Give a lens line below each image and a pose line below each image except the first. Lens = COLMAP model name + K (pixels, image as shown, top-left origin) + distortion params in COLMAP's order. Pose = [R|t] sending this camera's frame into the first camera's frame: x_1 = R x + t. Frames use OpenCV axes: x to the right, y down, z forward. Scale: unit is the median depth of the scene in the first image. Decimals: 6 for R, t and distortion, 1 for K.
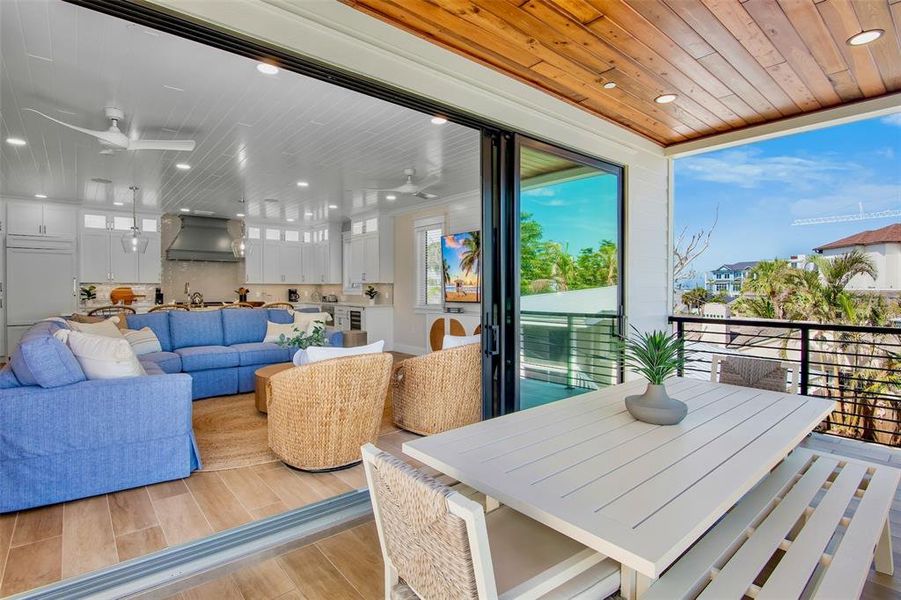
lens RADIAL K [[445.0, 0, 448.6], [0, 445.0, 298.4], [0, 0, 1]] dist [-0.020200, -0.000502]
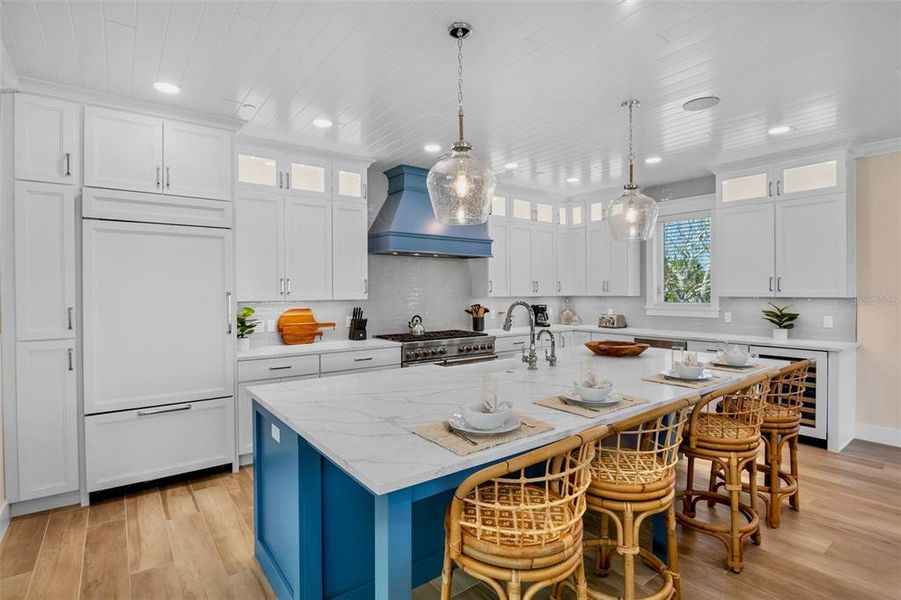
lens RADIAL K [[445.0, 0, 452.8], [0, 445.0, 293.9], [0, 0, 1]] dist [-0.020200, -0.000502]
pose [[0.998671, -0.005803, -0.051214, -0.531925], [0.005051, 0.999878, -0.014800, -0.033136], [0.051293, 0.014522, 0.998578, 0.500670]]
